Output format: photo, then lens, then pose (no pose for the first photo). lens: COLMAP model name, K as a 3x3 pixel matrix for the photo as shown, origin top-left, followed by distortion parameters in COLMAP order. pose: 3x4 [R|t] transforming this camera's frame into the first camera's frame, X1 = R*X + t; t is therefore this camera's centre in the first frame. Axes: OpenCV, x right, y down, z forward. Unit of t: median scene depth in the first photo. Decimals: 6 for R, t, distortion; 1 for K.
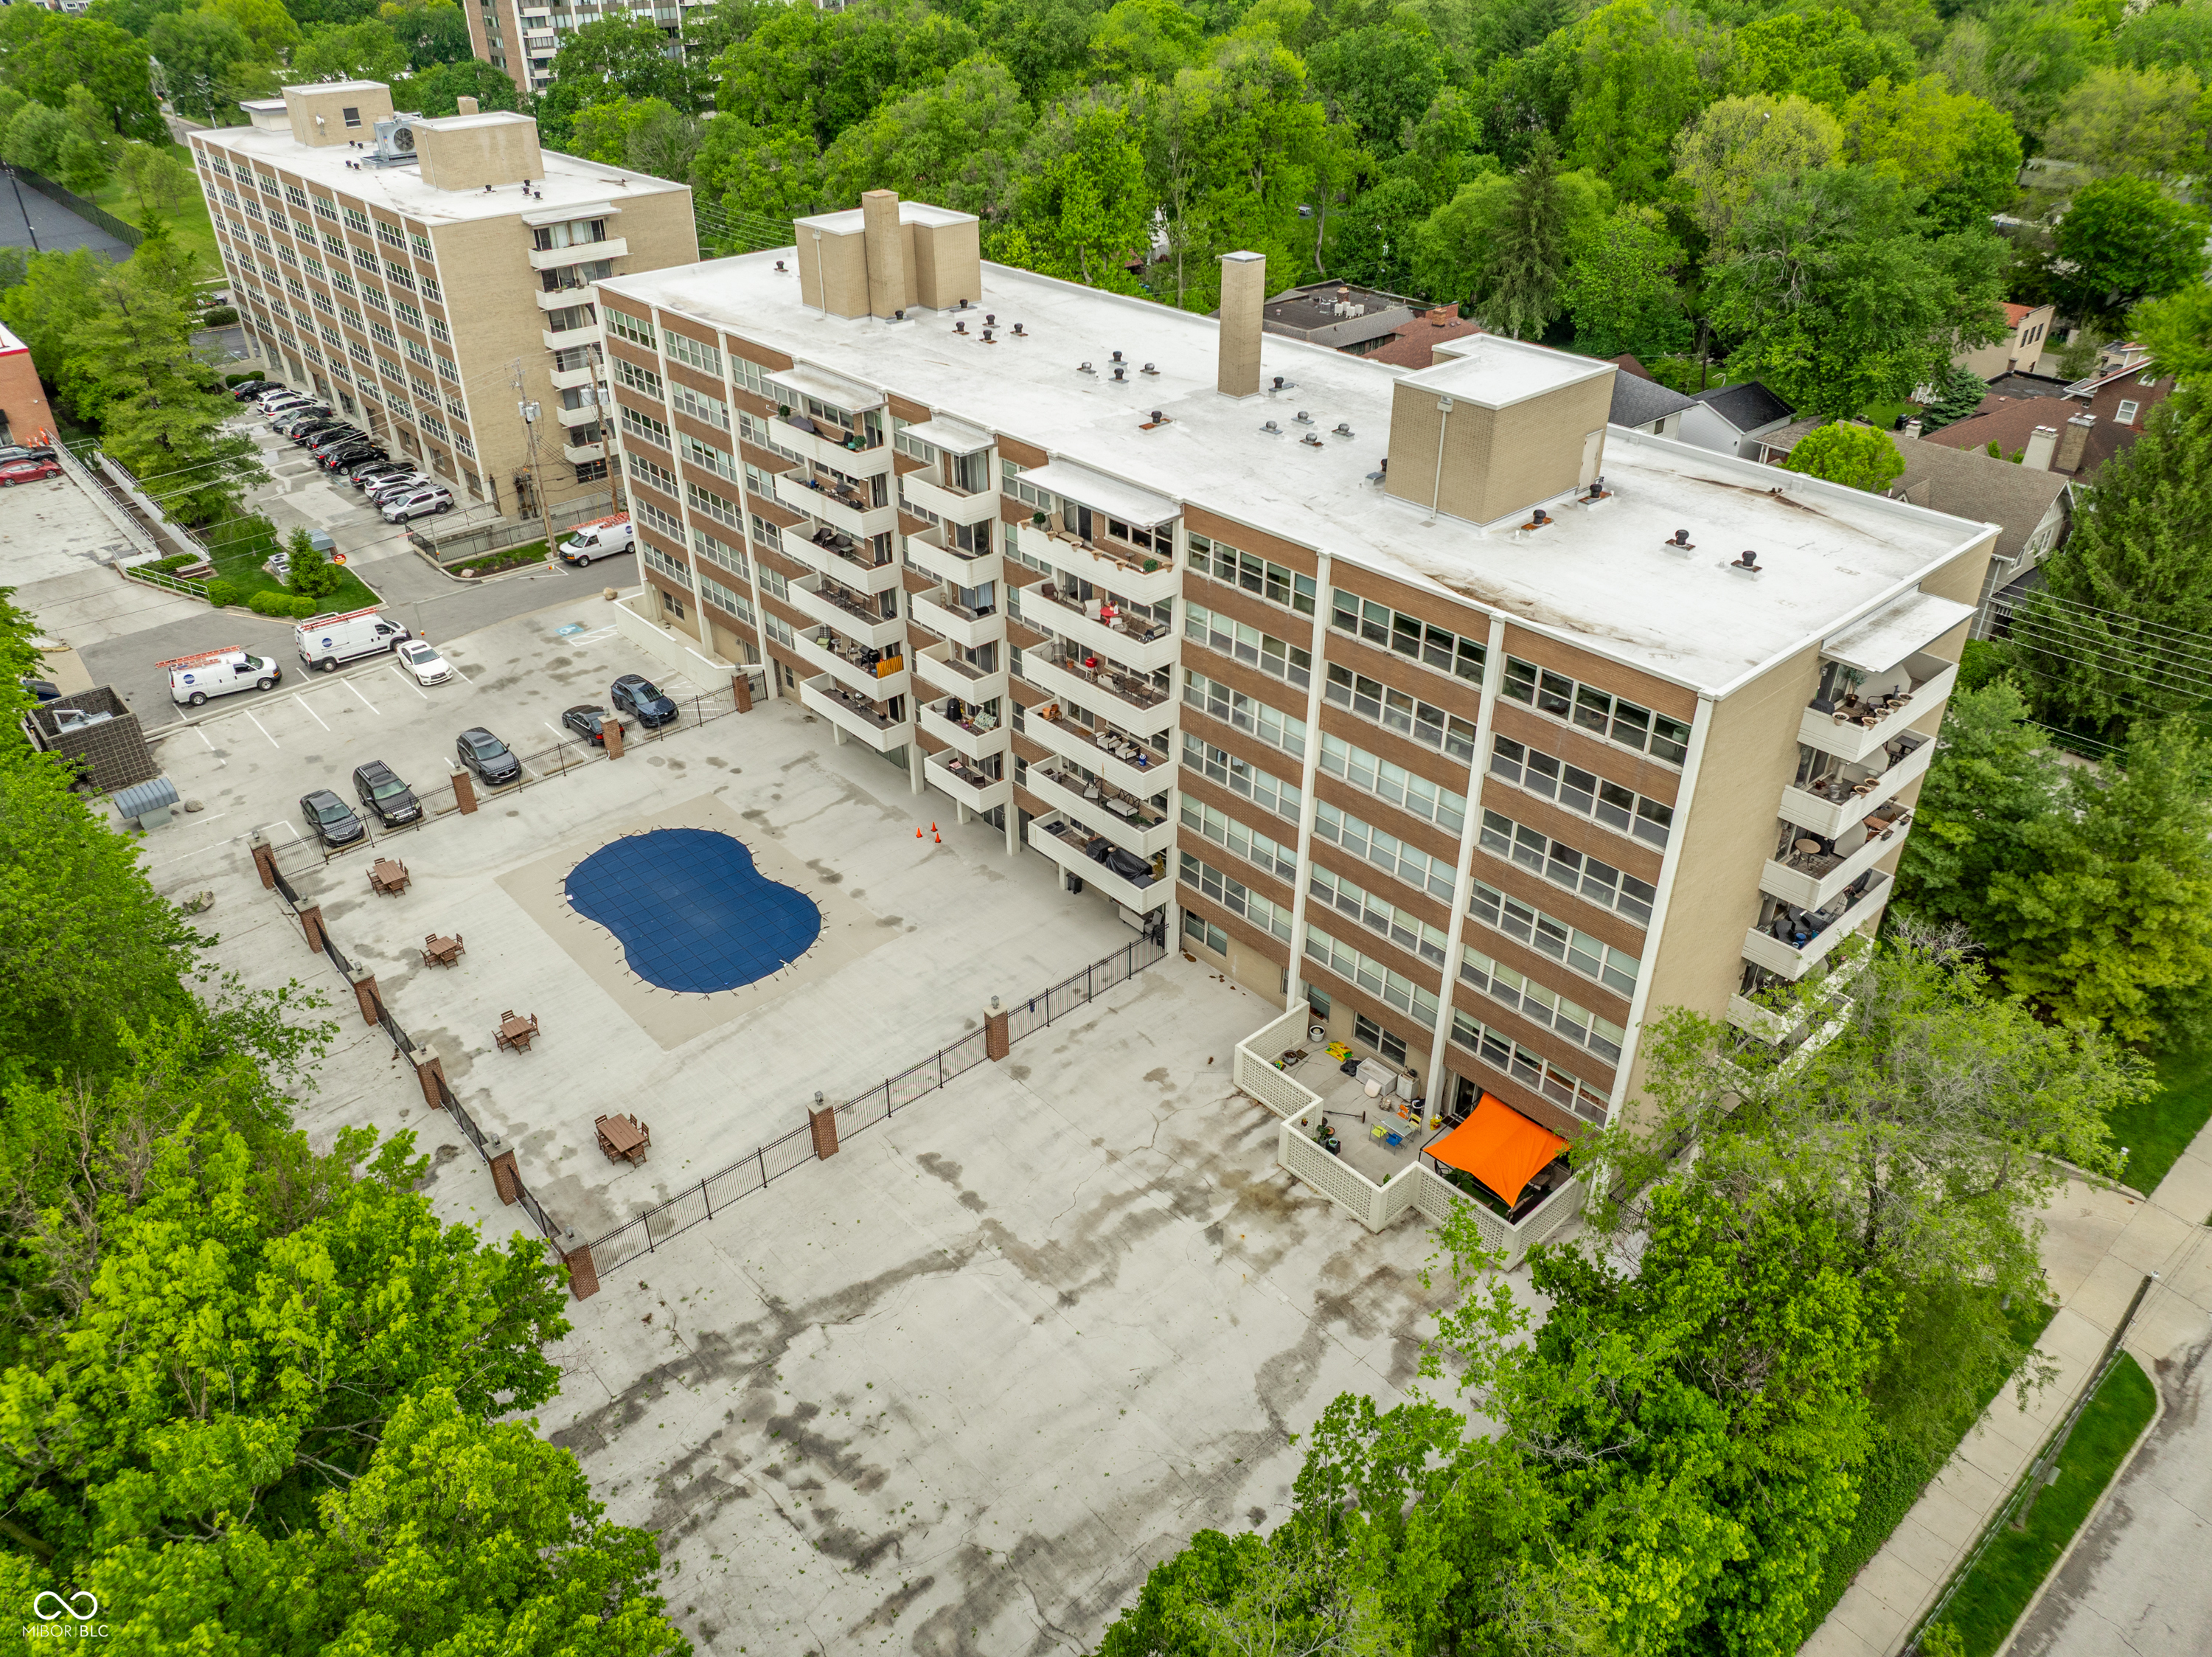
lens RADIAL K [[1560.5, 0, 1101.1], [0, 1560.5, 822.3], [0, 0, 1]] dist [-0.021762, -0.024992]
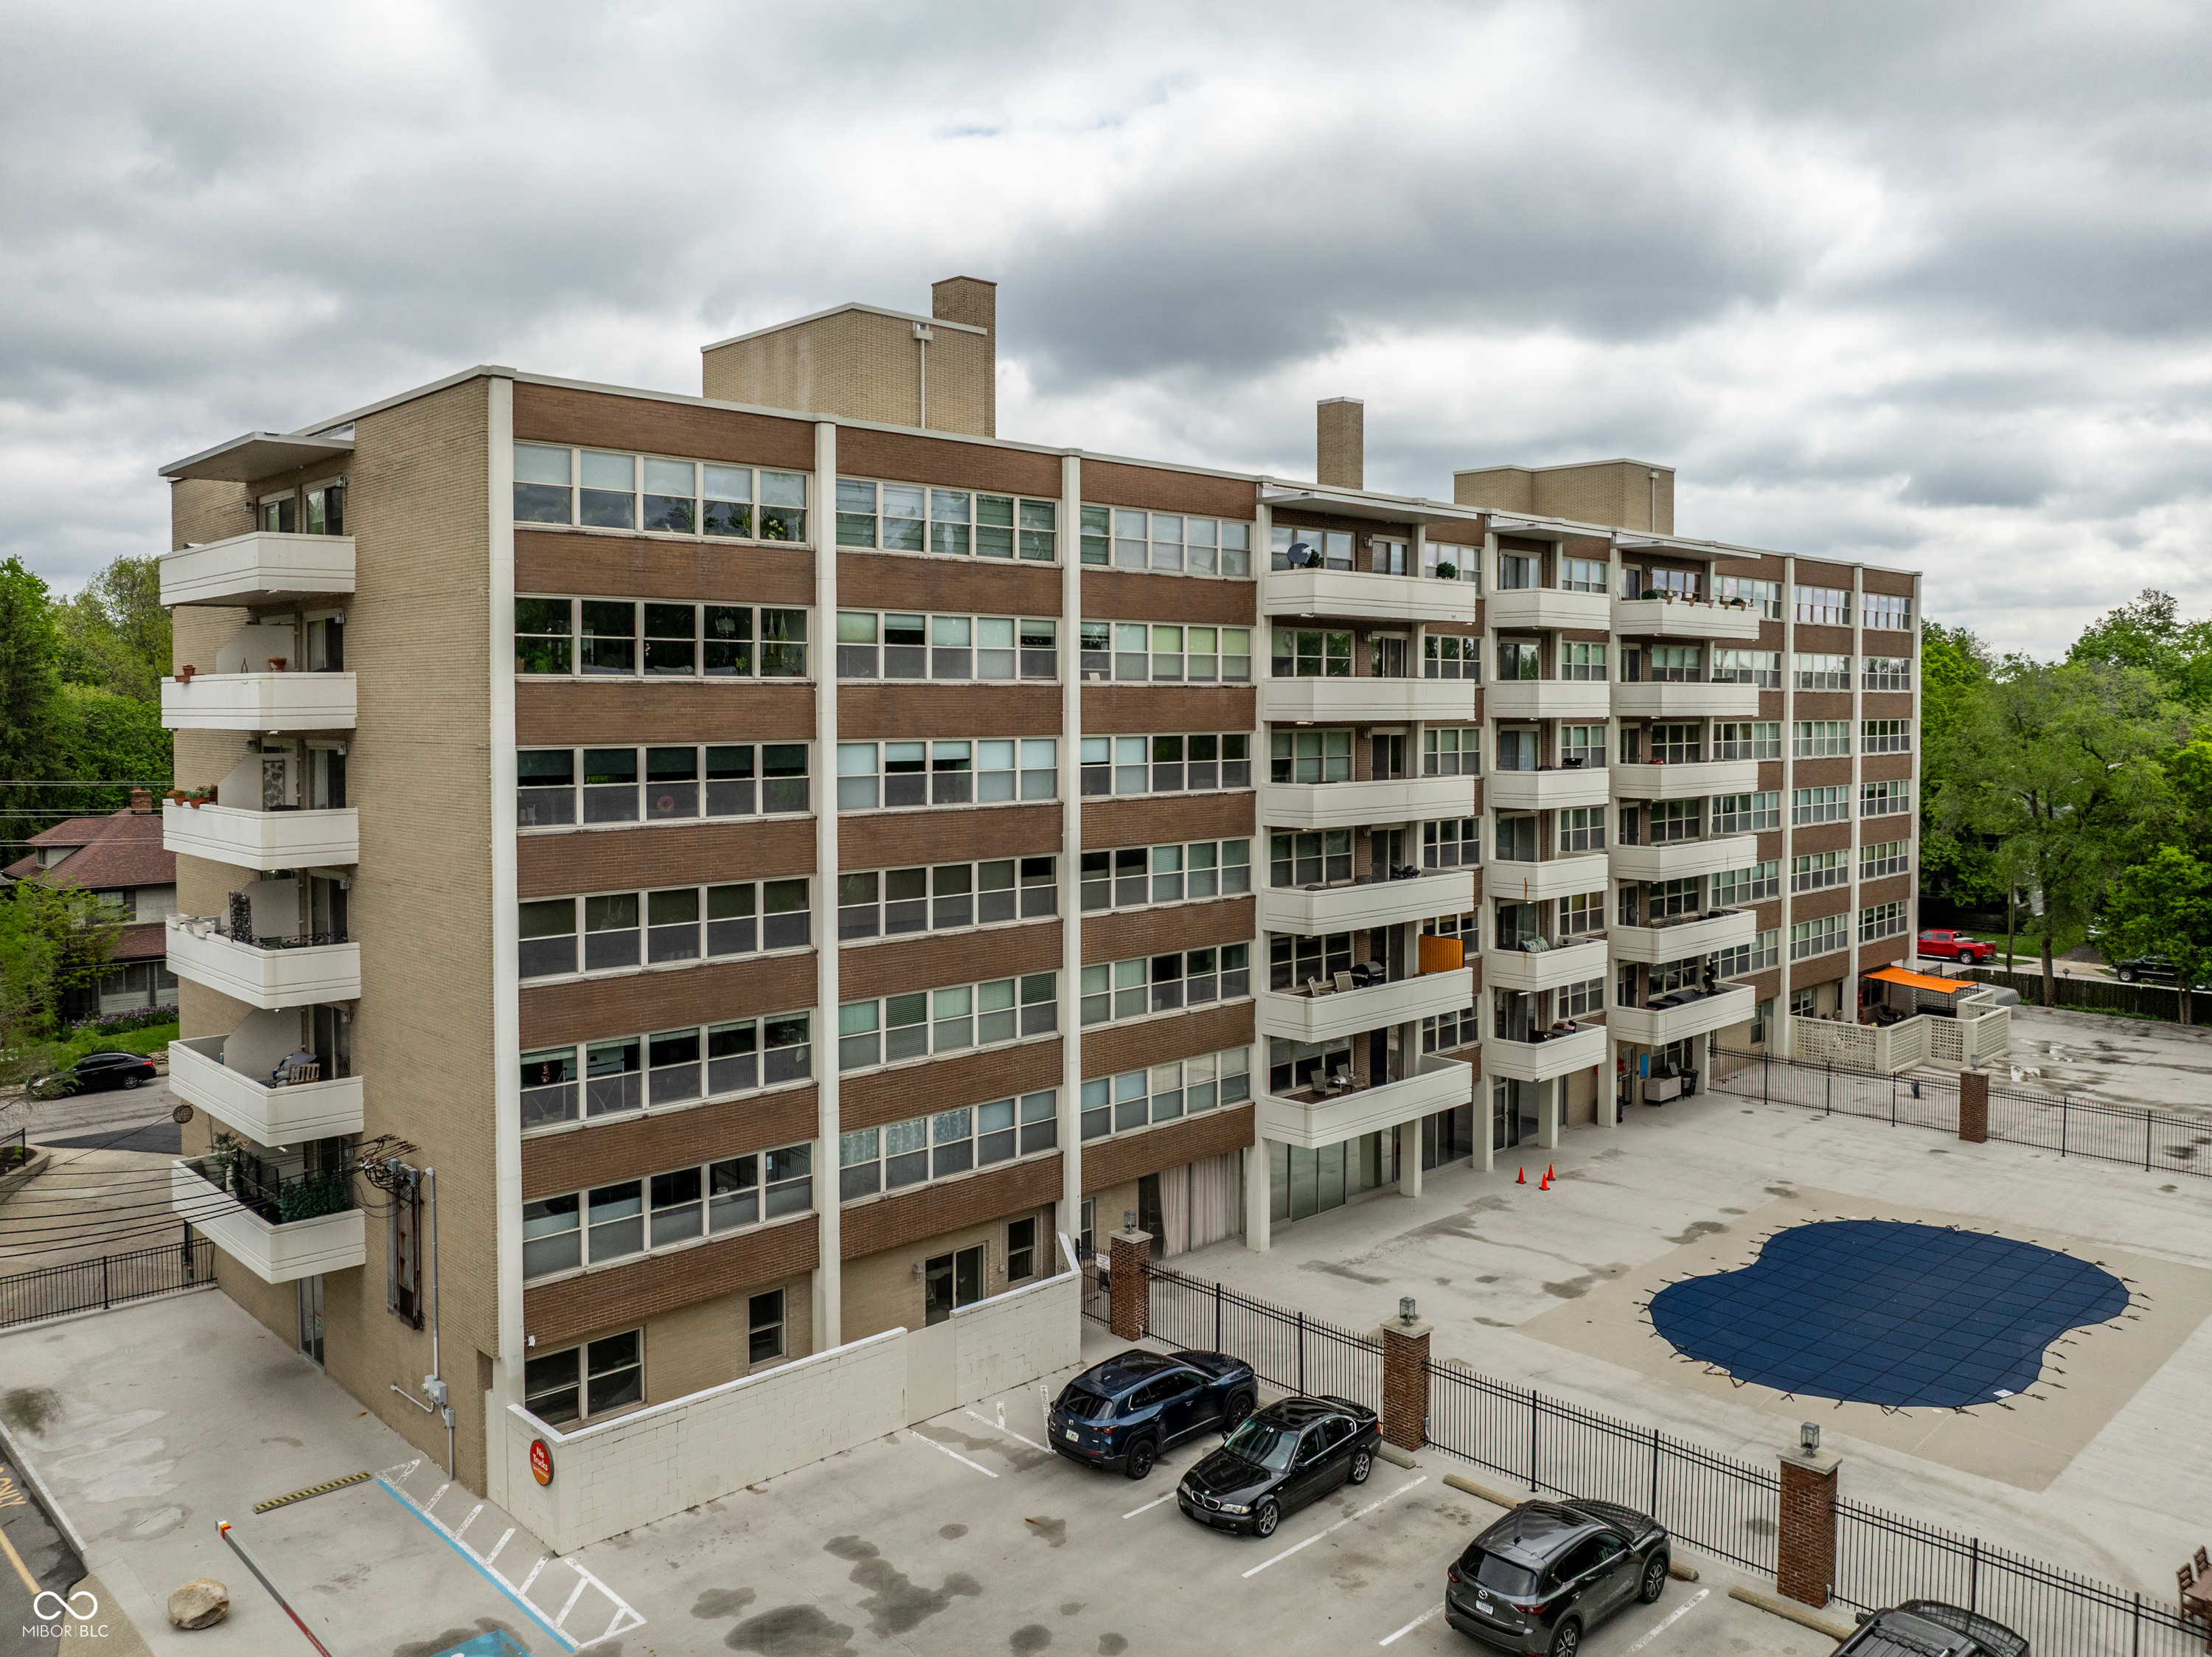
lens RADIAL K [[1679.4, 0, 1083.8], [0, 1679.4, 741.8], [0, 0, 1]] dist [-0.028919, -0.006980]
pose [[-0.040662, -0.006952, 0.999149, -0.961016], [0.530973, 0.846942, 0.027502, -0.321155], [-0.846413, 0.531639, -0.030747, 1.340273]]
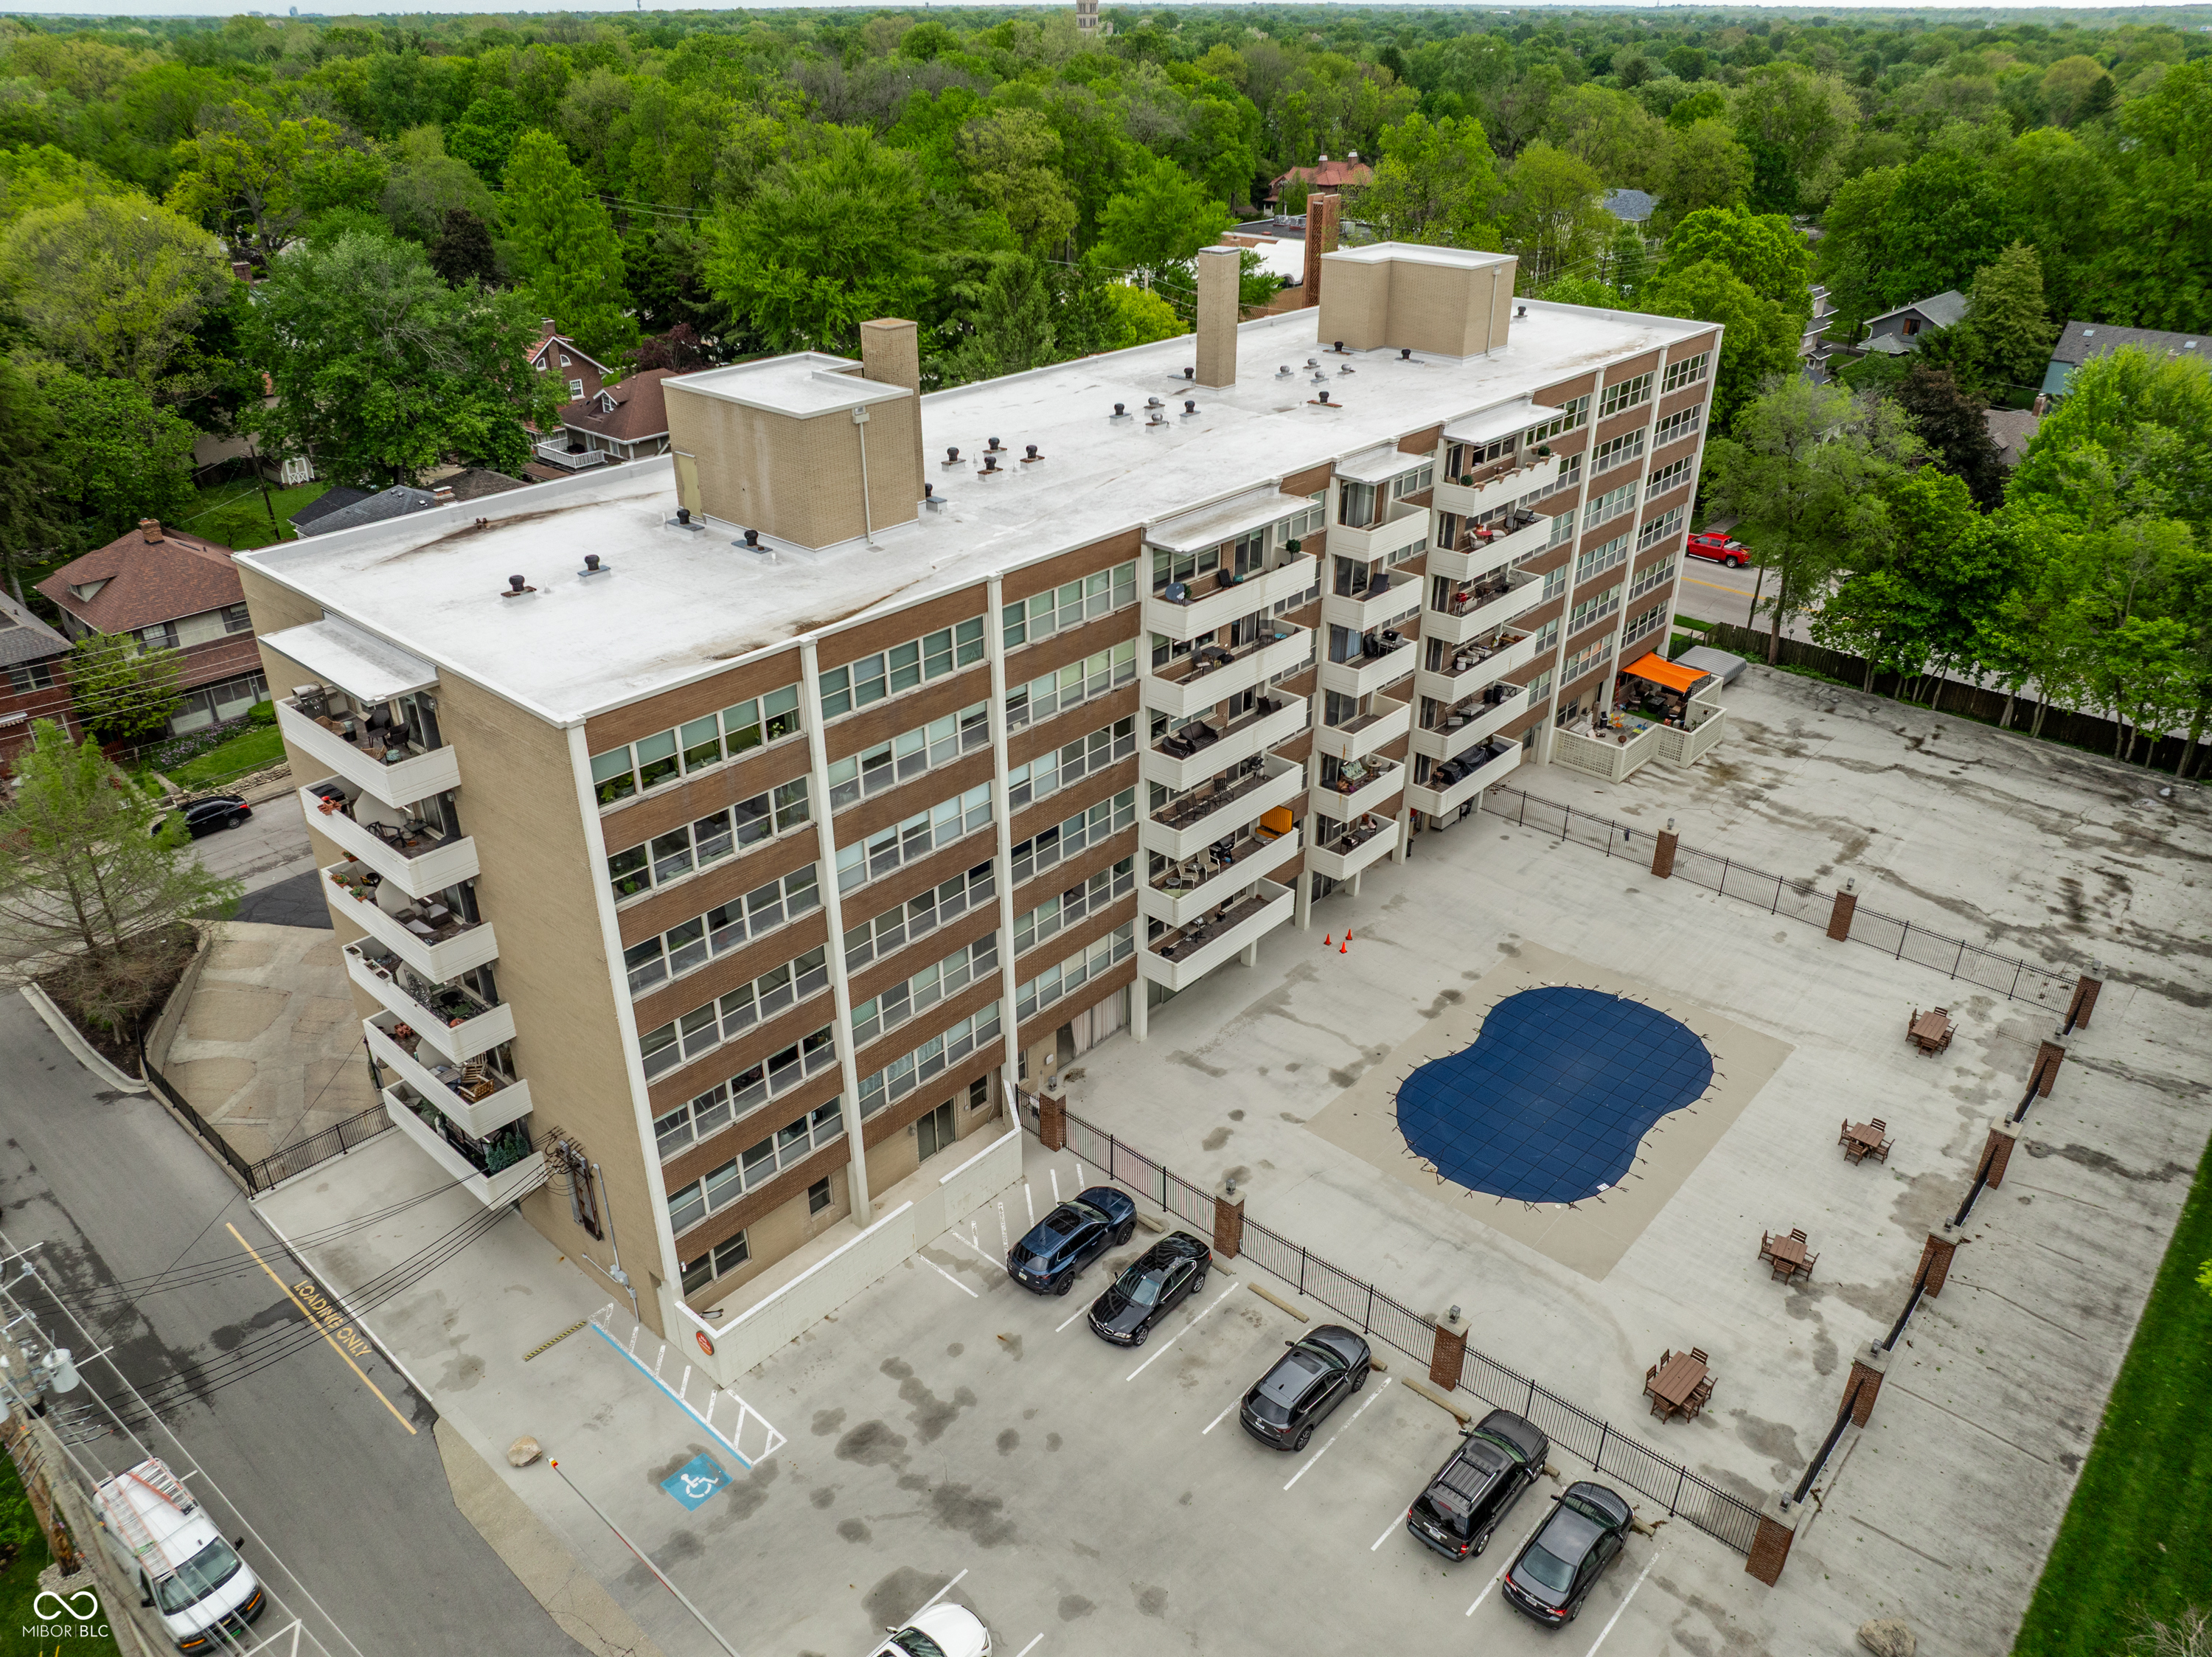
lens RADIAL K [[1560.5, 0, 1101.1], [0, 1560.5, 822.3], [0, 0, 1]] dist [-0.021762, -0.024992]
pose [[-0.116440, -0.448846, 0.885991, -1.042713], [0.530345, 0.726135, 0.437563, -0.617380], [-0.839747, 0.520831, 0.153492, 1.167821]]
